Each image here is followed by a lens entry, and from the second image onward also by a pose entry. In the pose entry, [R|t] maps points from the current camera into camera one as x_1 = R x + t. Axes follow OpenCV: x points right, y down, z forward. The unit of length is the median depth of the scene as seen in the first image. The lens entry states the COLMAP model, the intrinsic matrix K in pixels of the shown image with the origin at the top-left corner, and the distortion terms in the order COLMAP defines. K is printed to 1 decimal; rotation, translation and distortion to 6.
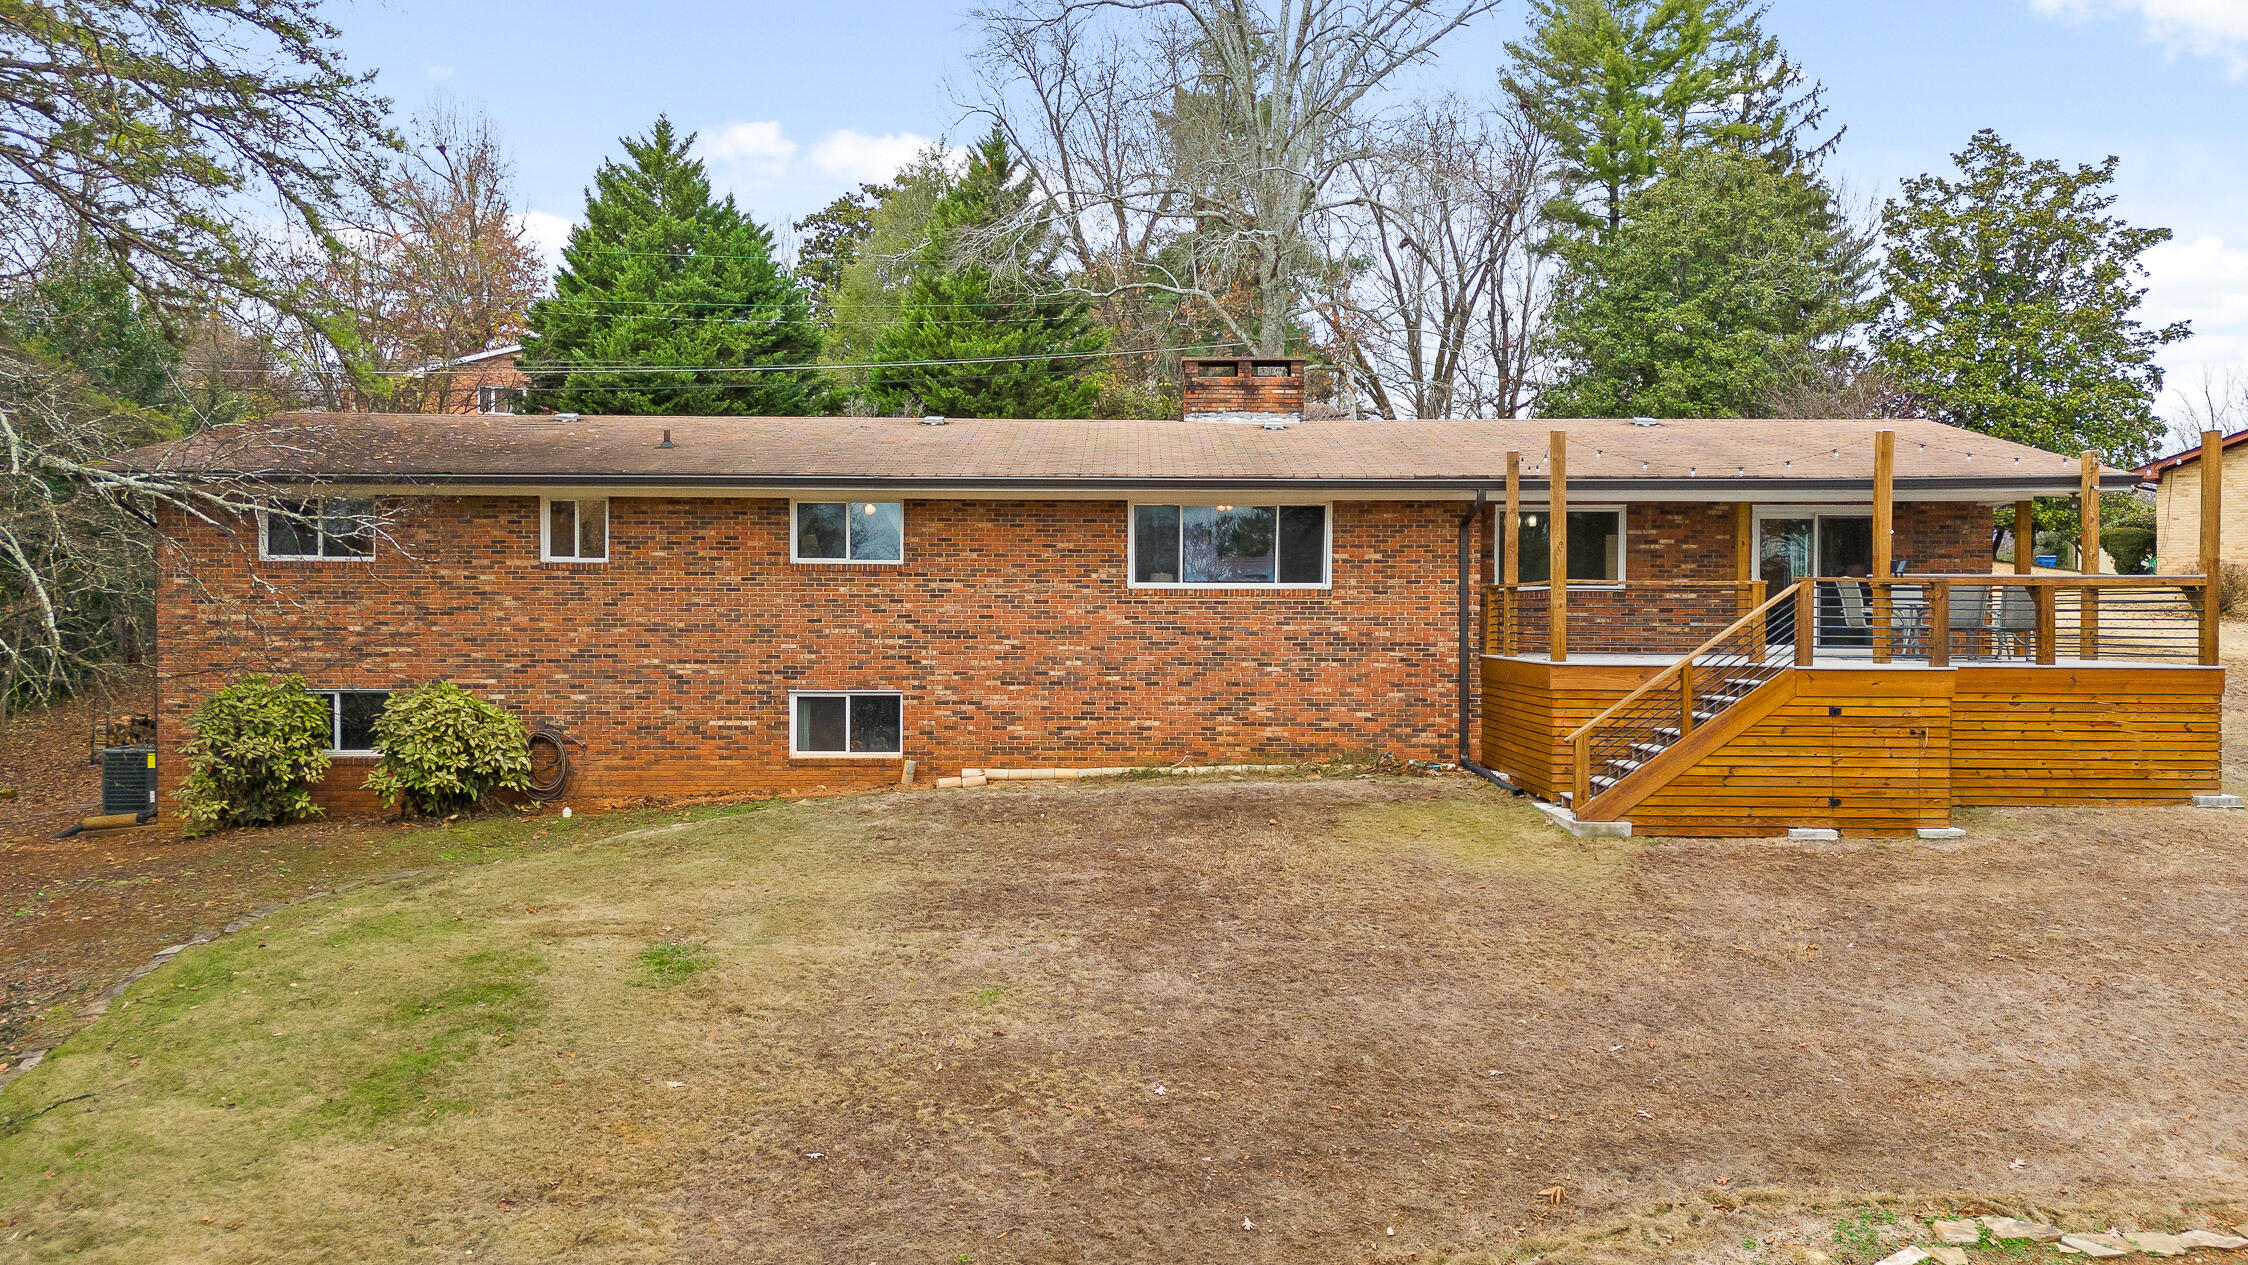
lens RADIAL K [[1637.0, 0, 1125.6], [0, 1637.0, 627.8], [0, 0, 1]] dist [0.065365, -0.063528]
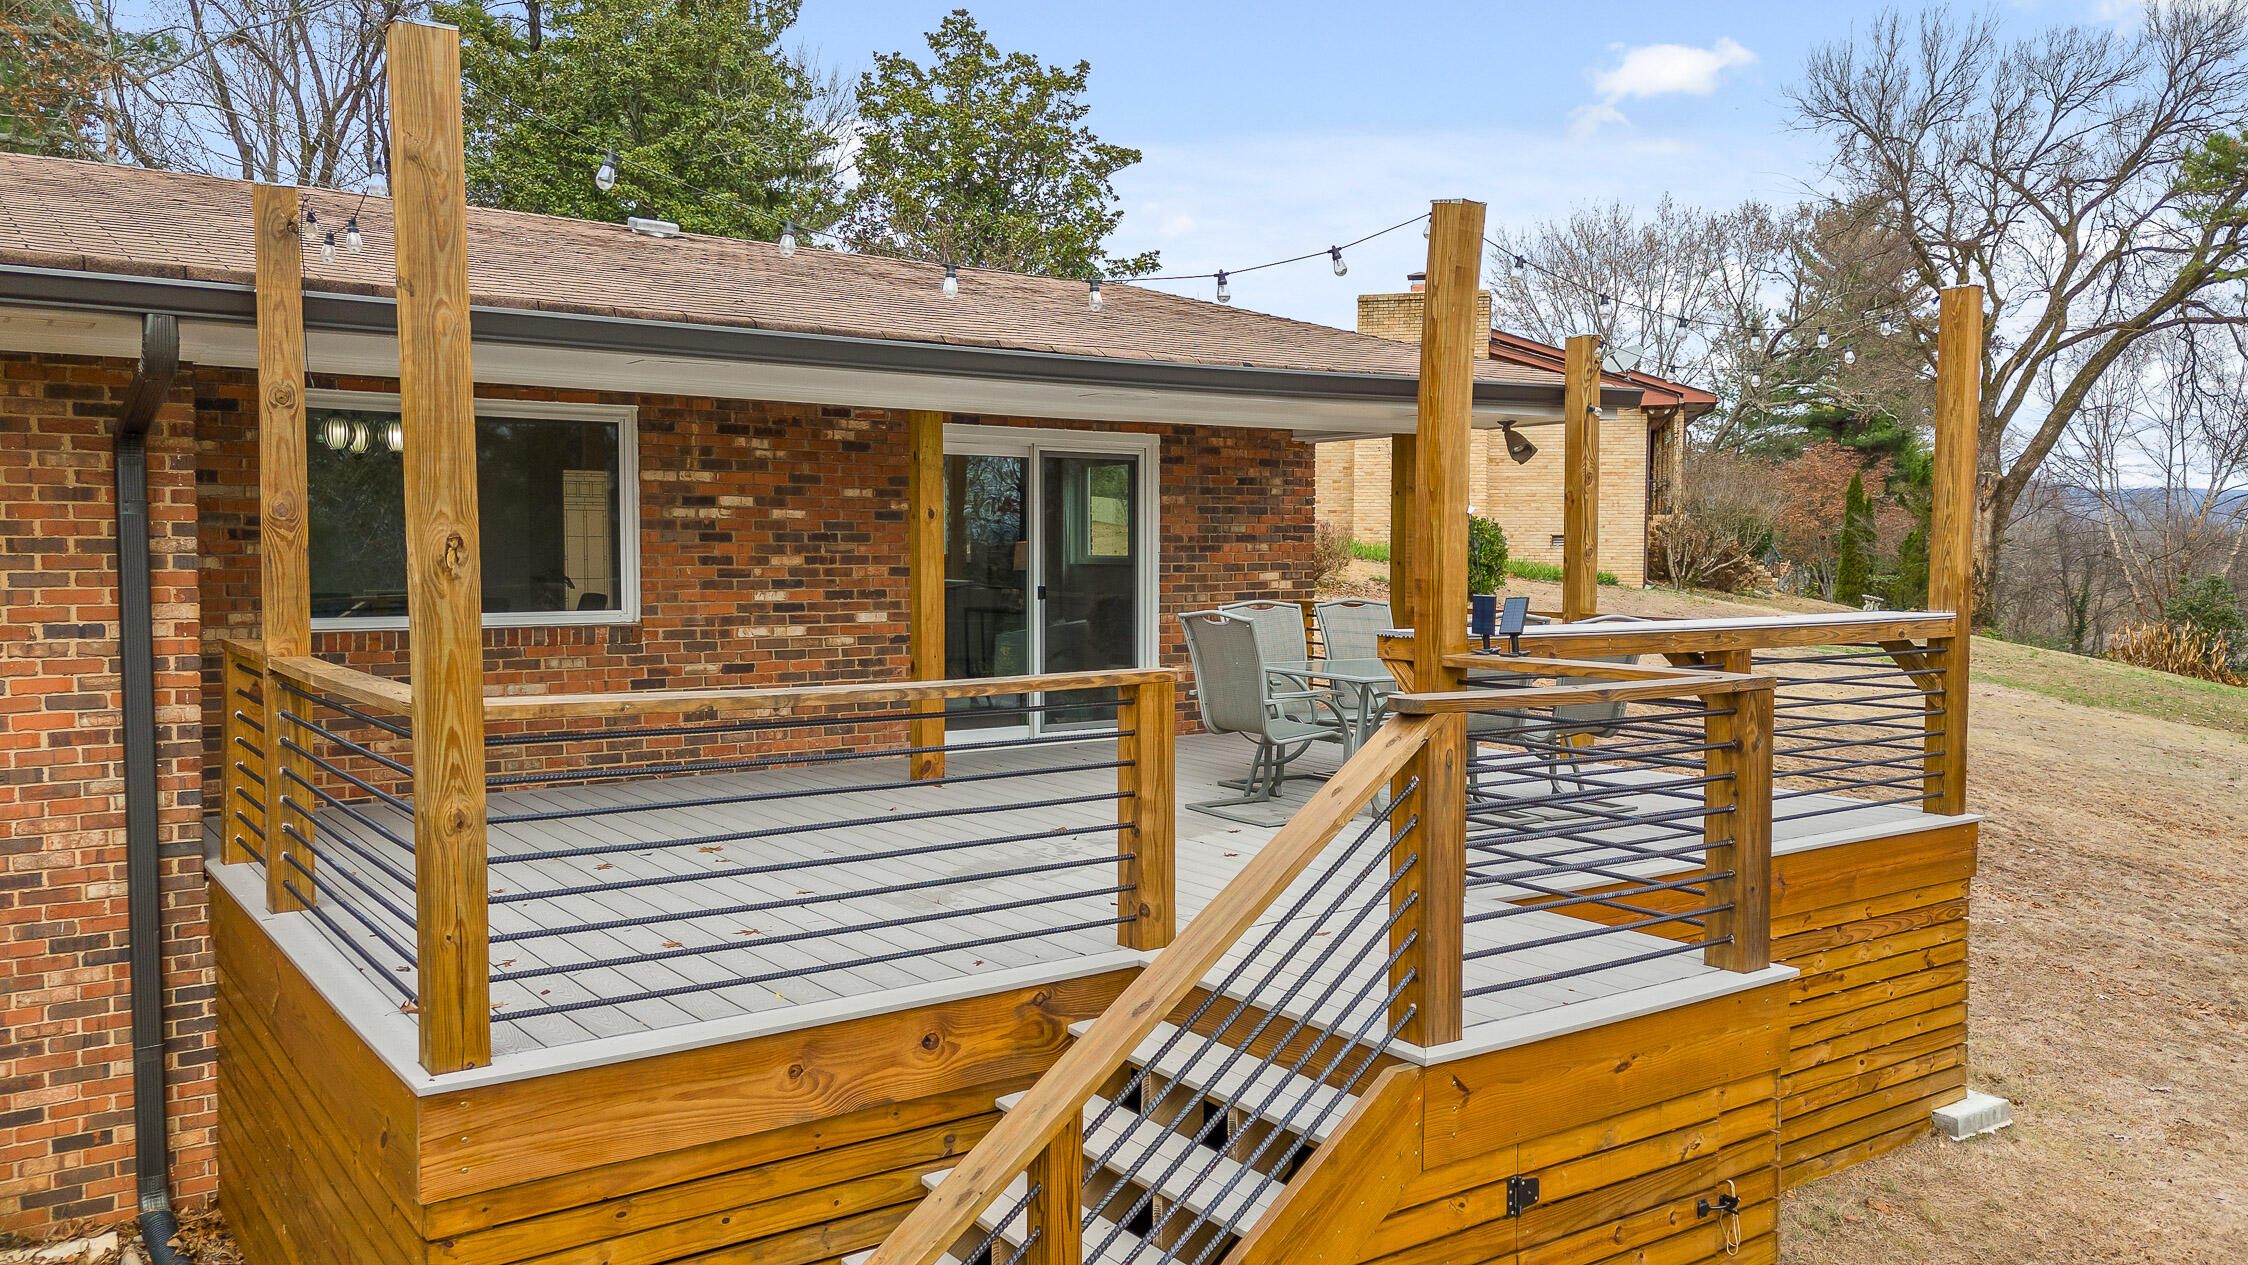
lens RADIAL K [[1637.0, 0, 1083.1], [0, 1637.0, 644.3], [0, 0, 1]] dist [0.065365, -0.063528]
pose [[0.821762, -0.037114, 0.568621, 0.075223], [0.005792, 0.998369, 0.056794, -0.017911], [-0.569802, -0.043378, 0.820637, 0.278257]]
